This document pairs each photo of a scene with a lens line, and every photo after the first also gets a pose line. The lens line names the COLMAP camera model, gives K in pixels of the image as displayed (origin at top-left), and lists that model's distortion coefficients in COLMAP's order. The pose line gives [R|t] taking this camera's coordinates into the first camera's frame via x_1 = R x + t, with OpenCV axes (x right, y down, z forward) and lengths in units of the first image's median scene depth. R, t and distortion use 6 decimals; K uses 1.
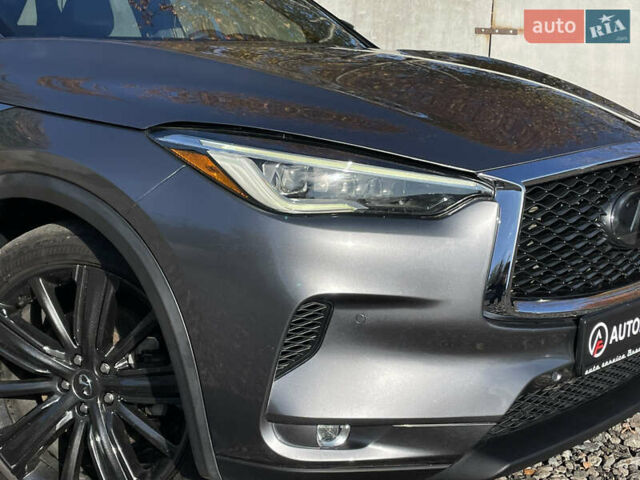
lens RADIAL K [[961.4, 0, 320.0], [0, 961.4, 240.0], [0, 0, 1]] dist [0.216258, -0.642554]
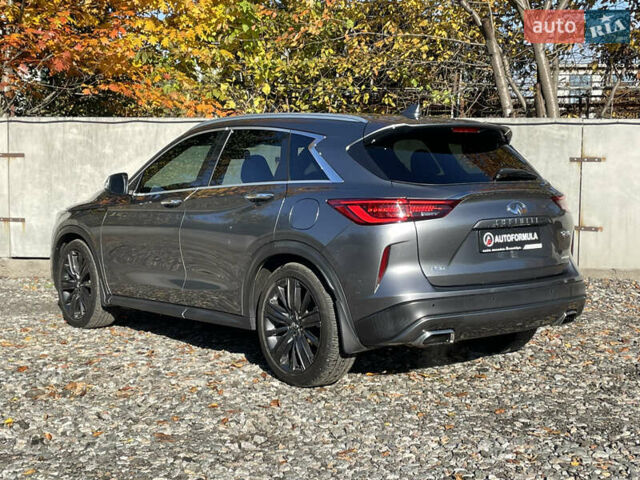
lens RADIAL K [[961.4, 0, 320.0], [0, 961.4, 240.0], [0, 0, 1]] dist [0.216258, -0.642554]
pose [[0.983494, -0.008375, -0.180745, 0.200418], [-0.009891, 0.994946, -0.099923, 0.153086], [0.180669, 0.100061, 0.978441, -1.480239]]
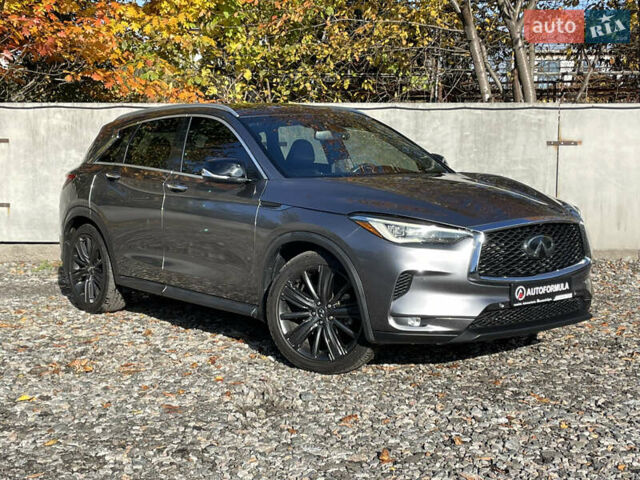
lens RADIAL K [[961.4, 0, 320.0], [0, 961.4, 240.0], [0, 0, 1]] dist [0.216258, -0.642554]
pose [[0.988469, -0.012492, -0.150906, 0.148455], [-0.000607, 0.996256, -0.086446, 0.182019], [0.151421, 0.085541, 0.984761, -1.587585]]
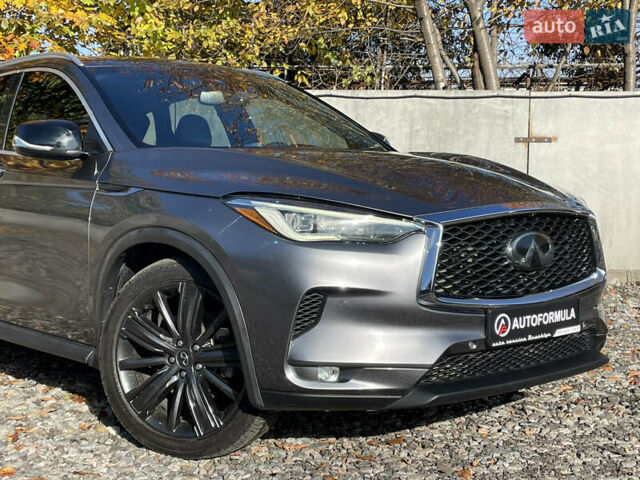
lens RADIAL K [[961.4, 0, 320.0], [0, 961.4, 240.0], [0, 0, 1]] dist [0.216258, -0.642554]
pose [[0.994467, -0.016719, -0.103713, 0.154543], [0.004406, 0.993023, -0.117839, 0.147458], [0.104959, 0.116730, 0.987602, -0.591522]]
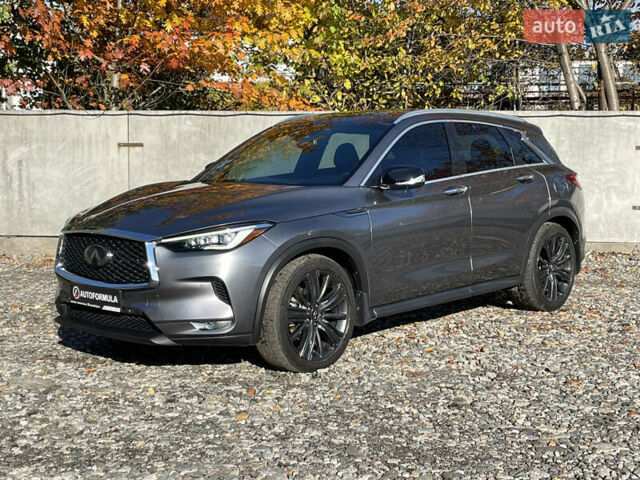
lens RADIAL K [[925.3, 0, 338.5], [0, 925.3, 241.1], [0, 0, 1]] dist [0.099049, -0.068233]
pose [[0.990358, -0.010641, -0.138123, -0.392910], [-0.000964, 0.996492, -0.083678, 0.229432], [0.138529, 0.083004, 0.986874, -1.965113]]
